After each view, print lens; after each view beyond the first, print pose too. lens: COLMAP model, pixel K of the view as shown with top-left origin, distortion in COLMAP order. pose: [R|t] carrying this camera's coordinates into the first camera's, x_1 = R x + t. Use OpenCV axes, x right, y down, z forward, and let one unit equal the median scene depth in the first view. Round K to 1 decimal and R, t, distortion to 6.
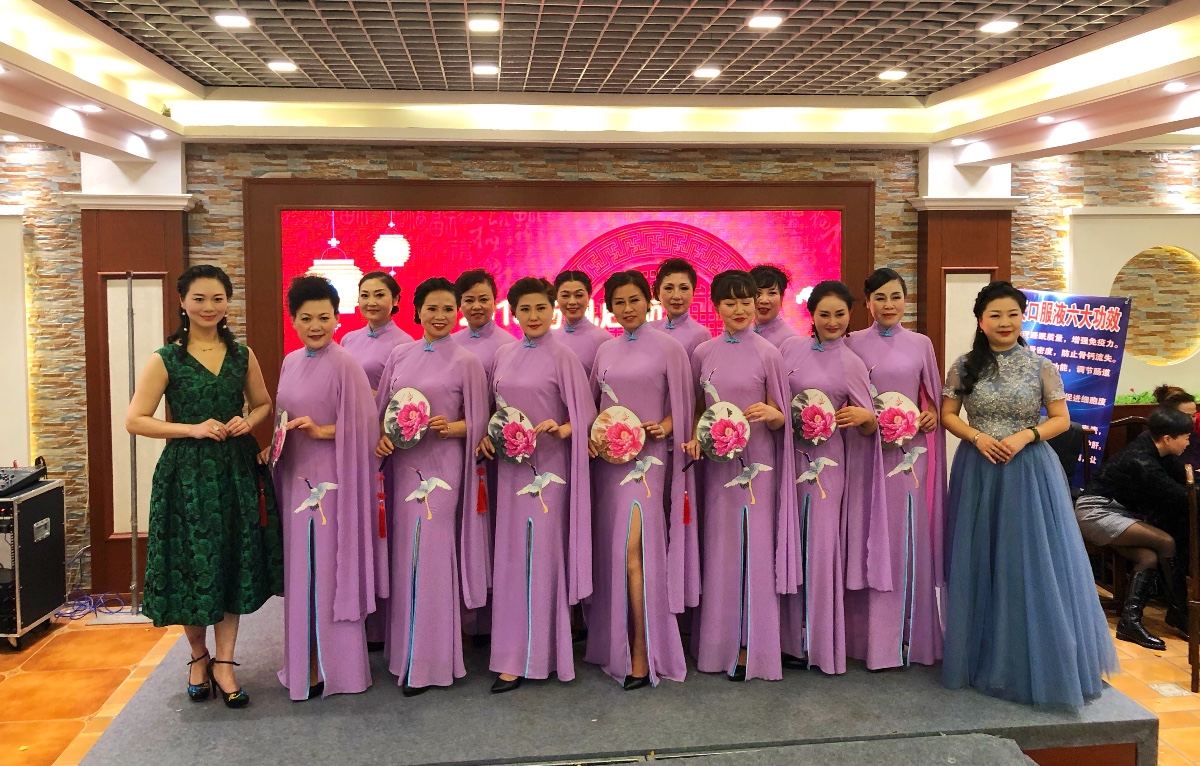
lens RADIAL K [[998.6, 0, 598.8], [0, 998.6, 309.0], [0, 0, 1]] dist [0.040197, -0.054316]
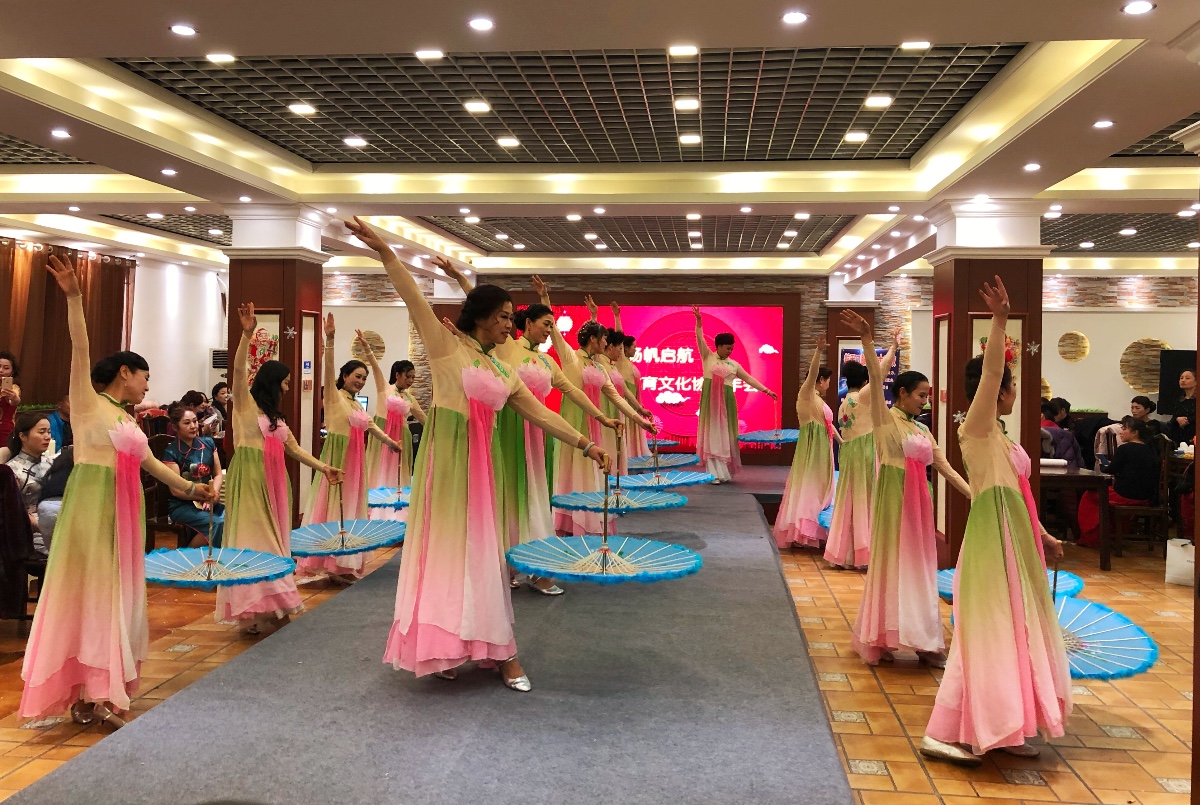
lens RADIAL K [[1034.6, 0, 587.3], [0, 1034.6, 356.4], [0, 0, 1]] dist [0.076399, -0.076245]
pose [[0.971118, 0.019387, -0.237812, 0.373724], [-0.032273, 0.998207, -0.050412, 0.122848], [0.236409, 0.056631, 0.970002, -1.151954]]
